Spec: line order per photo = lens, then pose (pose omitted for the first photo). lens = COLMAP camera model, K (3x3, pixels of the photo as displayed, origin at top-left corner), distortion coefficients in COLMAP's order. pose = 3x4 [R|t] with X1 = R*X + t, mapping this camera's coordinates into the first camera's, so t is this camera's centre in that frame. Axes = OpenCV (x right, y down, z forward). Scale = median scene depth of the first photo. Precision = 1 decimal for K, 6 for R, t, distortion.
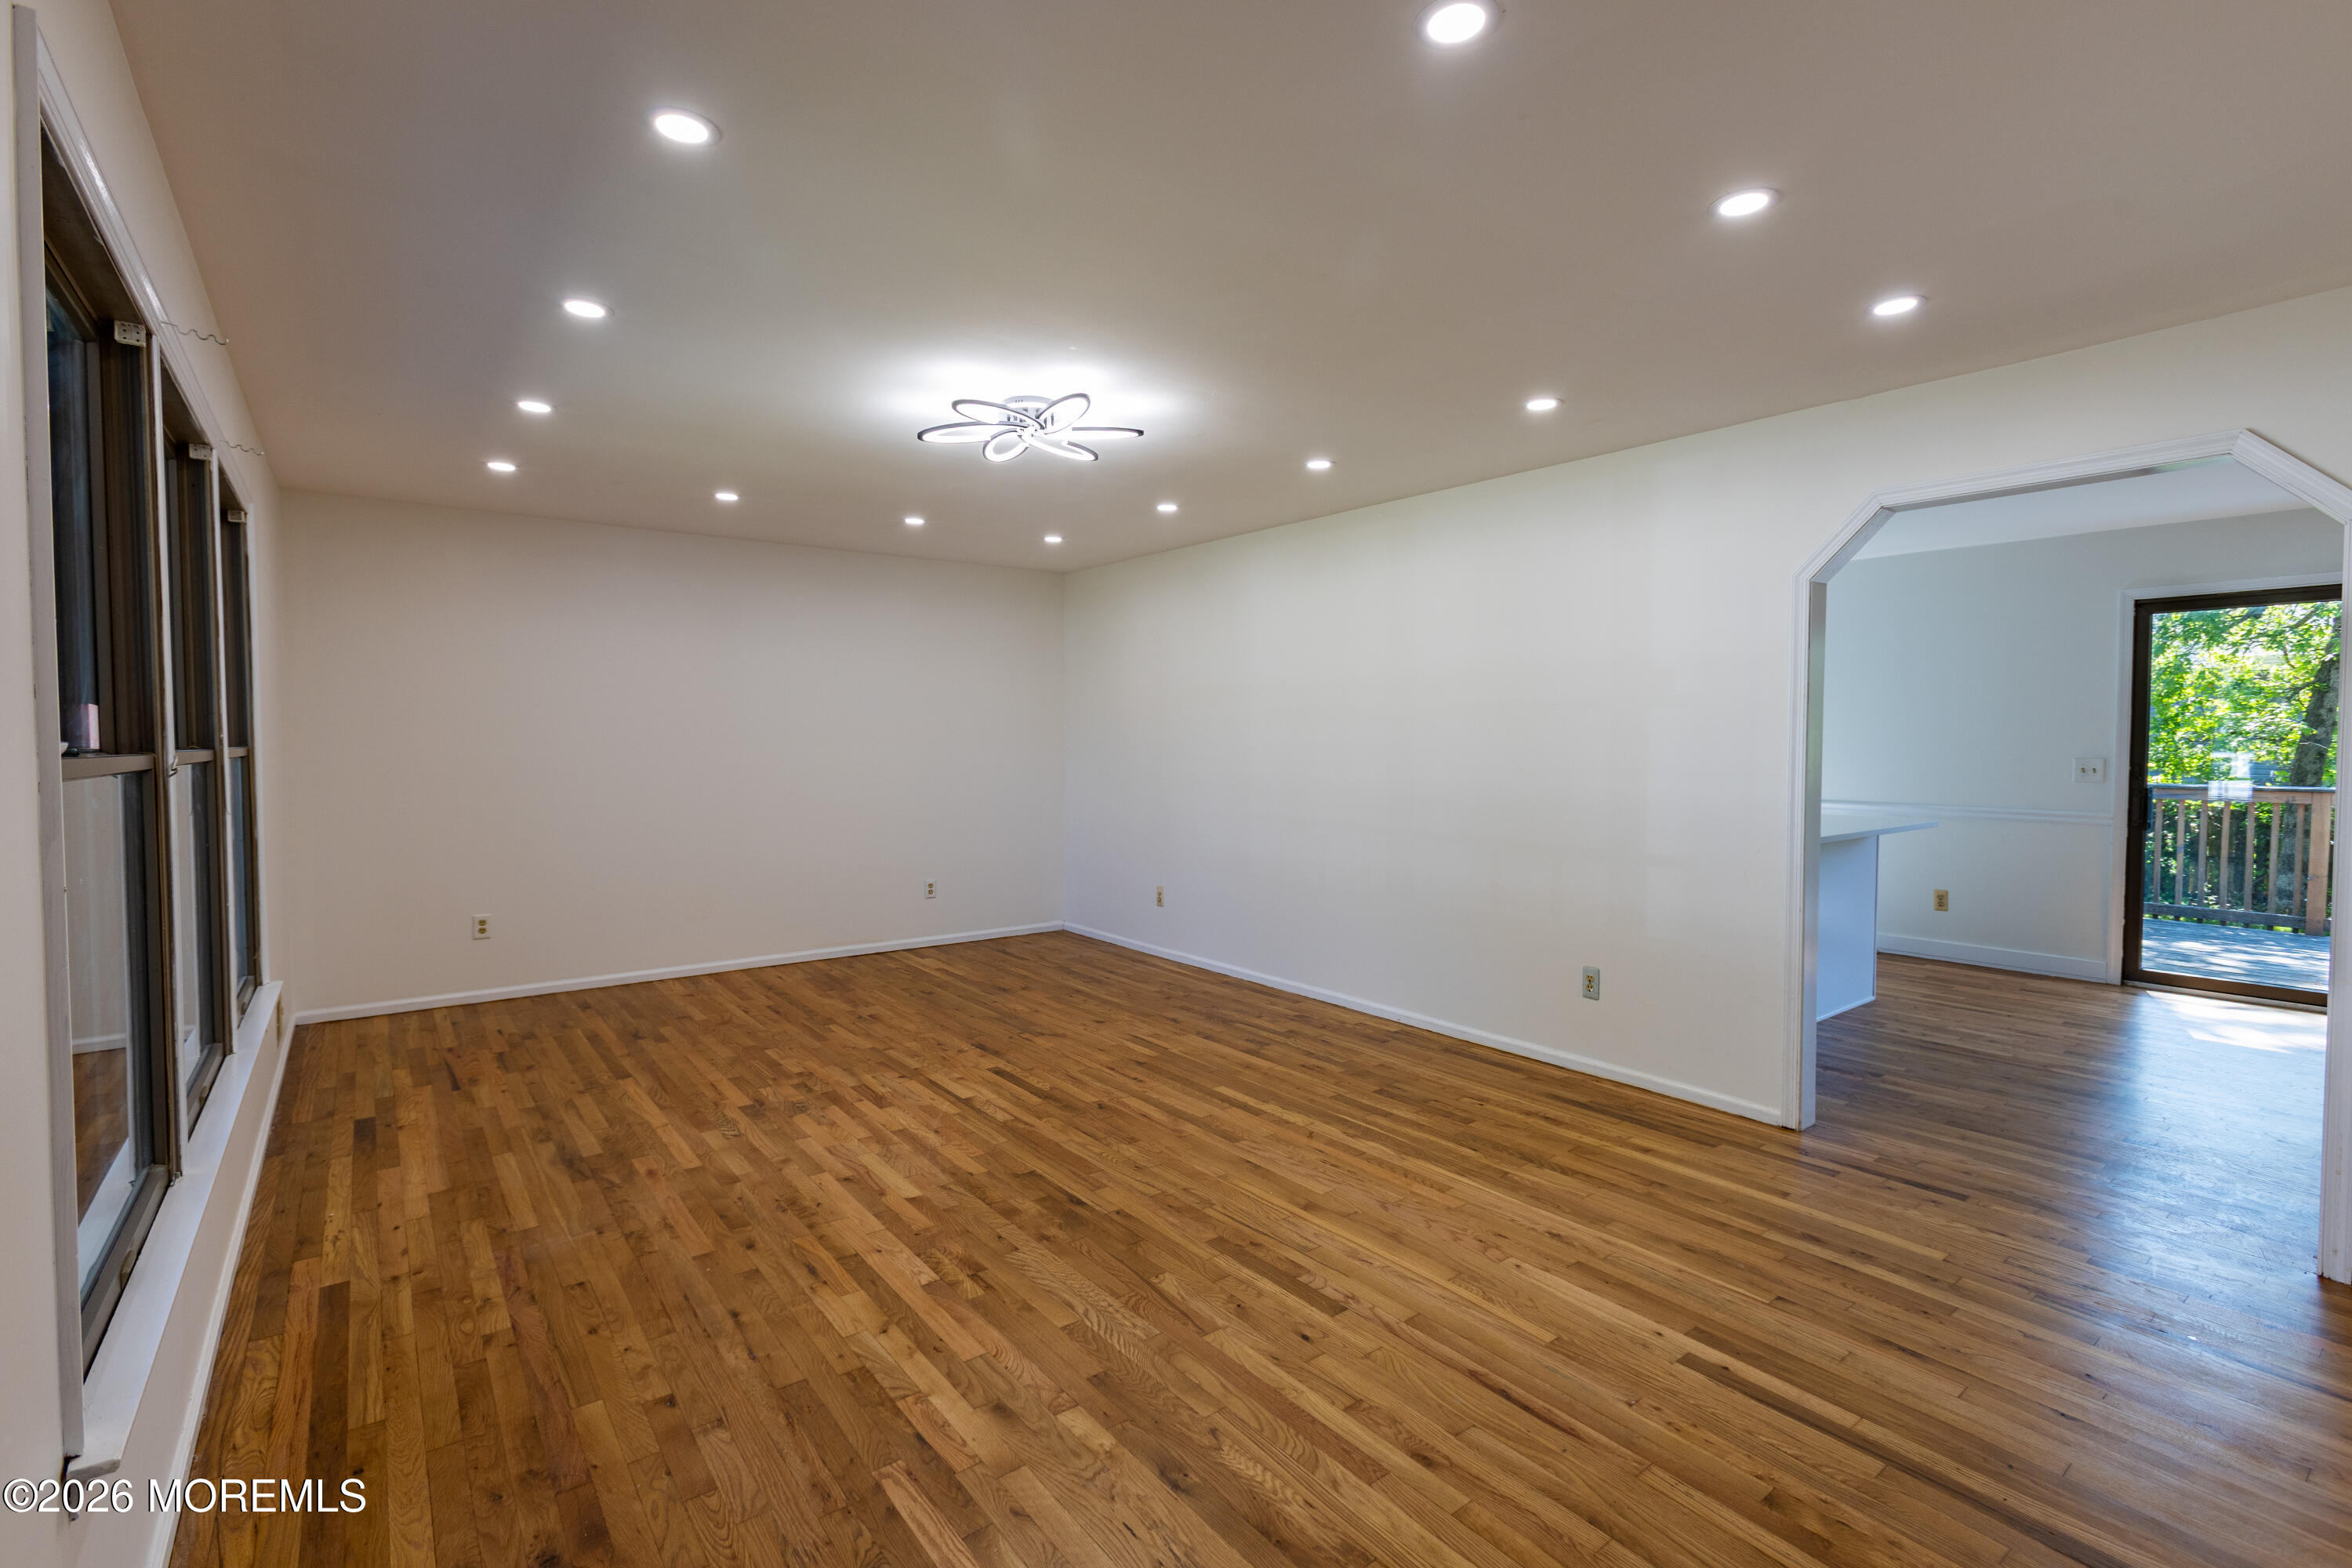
lens RADIAL K [[1061.9, 0, 1174.4], [0, 1061.9, 772.0], [0, 0, 1]] dist [-0.010989, 0.008984]
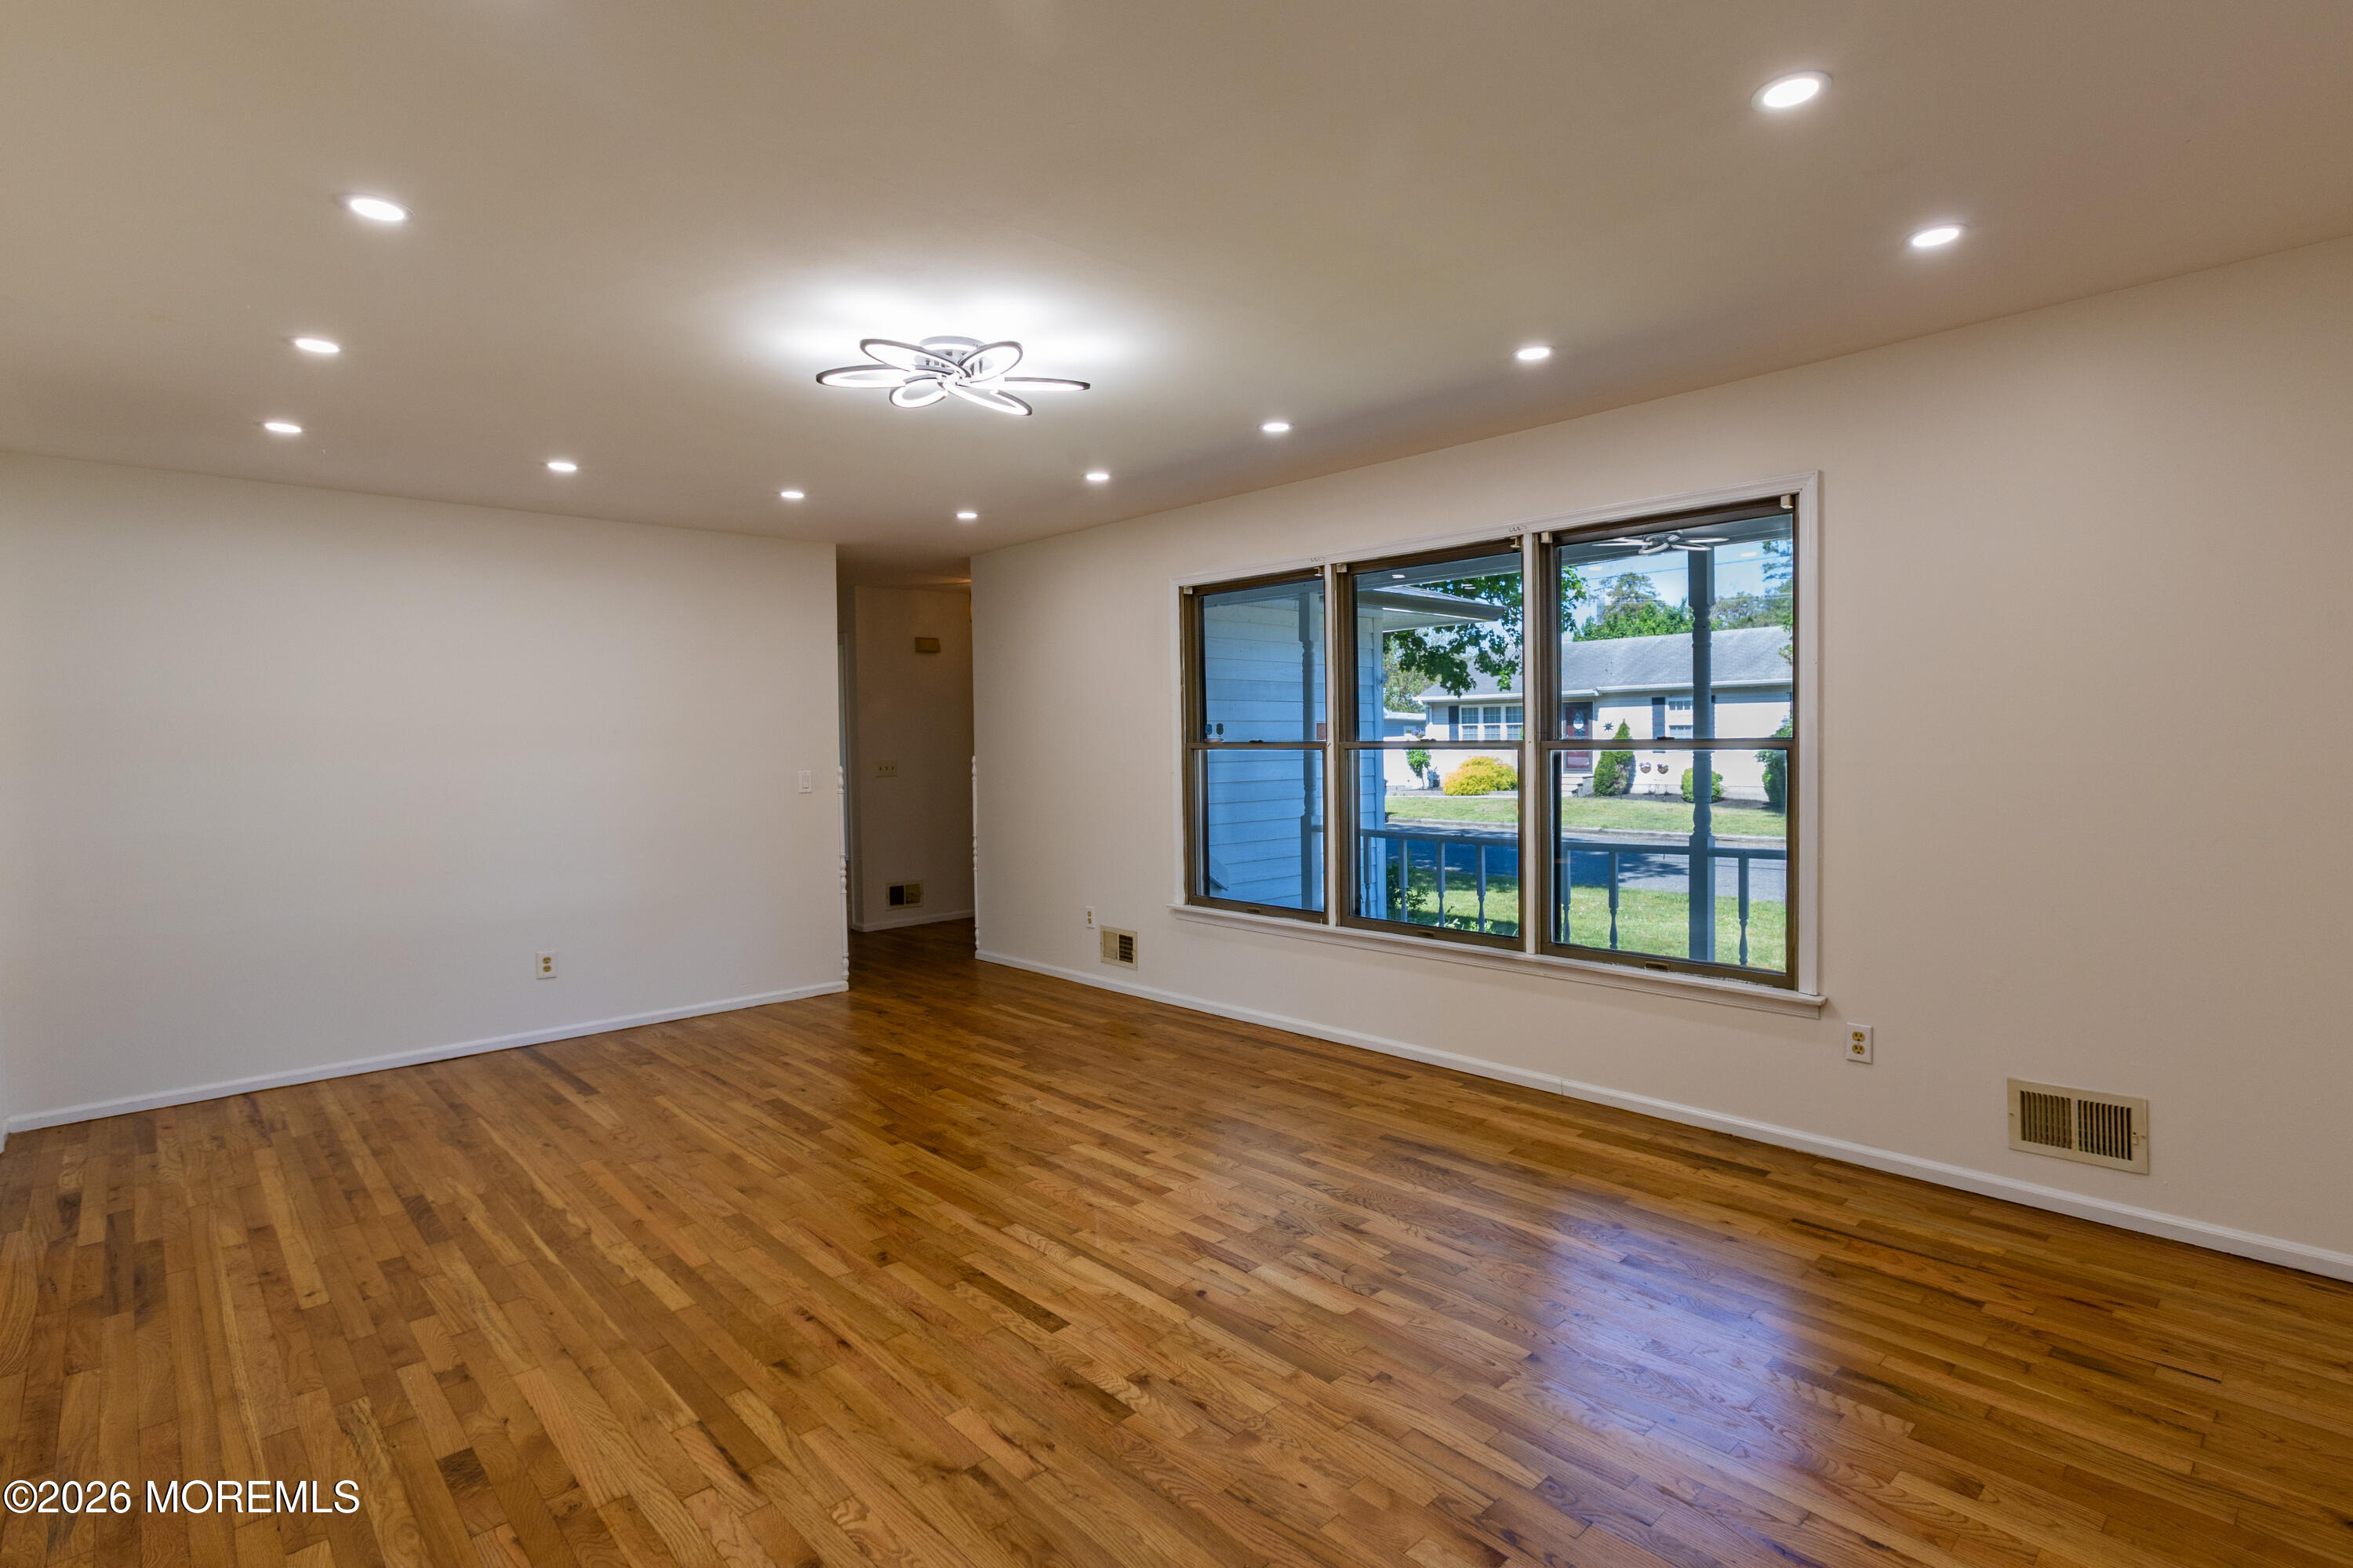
lens RADIAL K [[1131.3, 0, 1176.5], [0, 1131.3, 784.0], [0, 0, 1]] dist [0.000620, 0.057246]
pose [[-0.996362, 0.024116, -0.081743, -0.239501], [0.017528, 0.996611, 0.080374, -0.073489], [0.083404, 0.078648, -0.993407, 1.984274]]
